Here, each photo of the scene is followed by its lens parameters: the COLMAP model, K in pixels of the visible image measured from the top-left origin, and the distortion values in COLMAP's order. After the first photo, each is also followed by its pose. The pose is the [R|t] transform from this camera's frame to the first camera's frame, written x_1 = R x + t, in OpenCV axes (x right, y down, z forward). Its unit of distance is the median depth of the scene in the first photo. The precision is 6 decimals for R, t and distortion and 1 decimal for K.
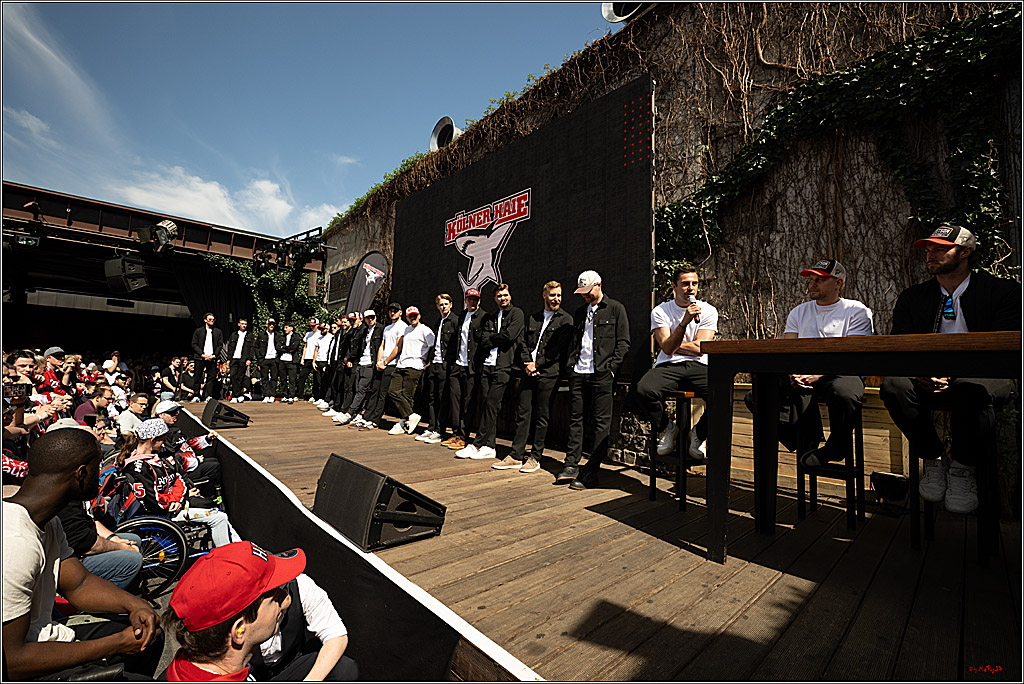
lens RADIAL K [[430.0, 0, 469.4], [0, 430.0, 353.7], [0, 0, 1]] dist [-0.023747, 0.002938]
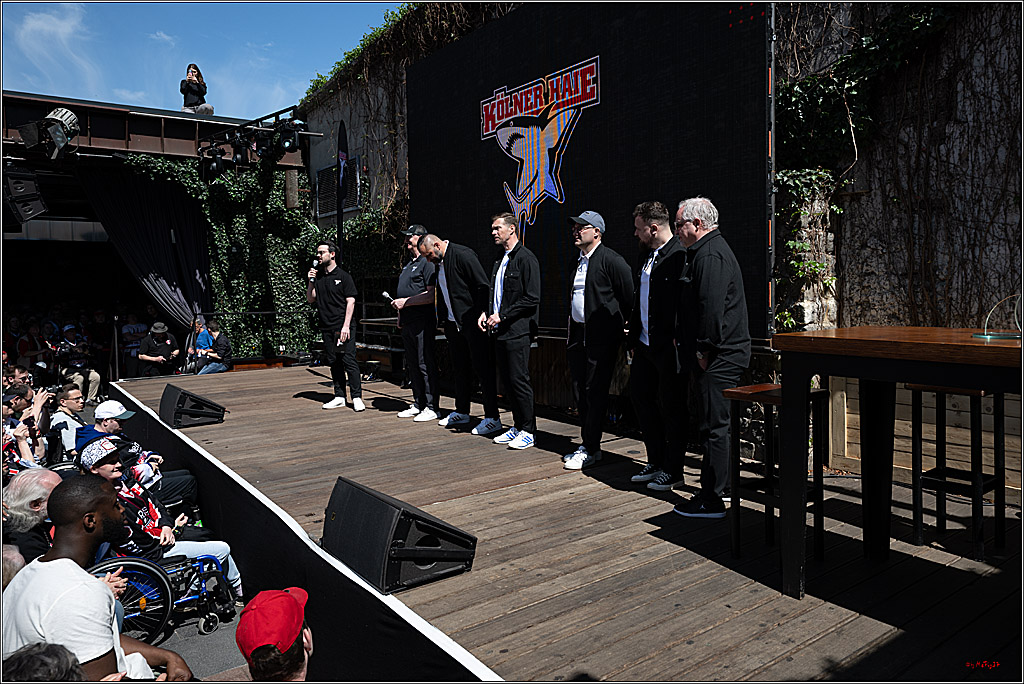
lens RADIAL K [[728.0, 0, 517.6], [0, 728.0, 338.0], [0, 0, 1]] dist [0.010478, 0.003306]
pose [[0.996091, -0.051853, -0.071519, 0.100517], [0.060715, 0.989927, 0.127895, -0.141384], [0.064166, -0.131738, 0.989206, -0.240995]]
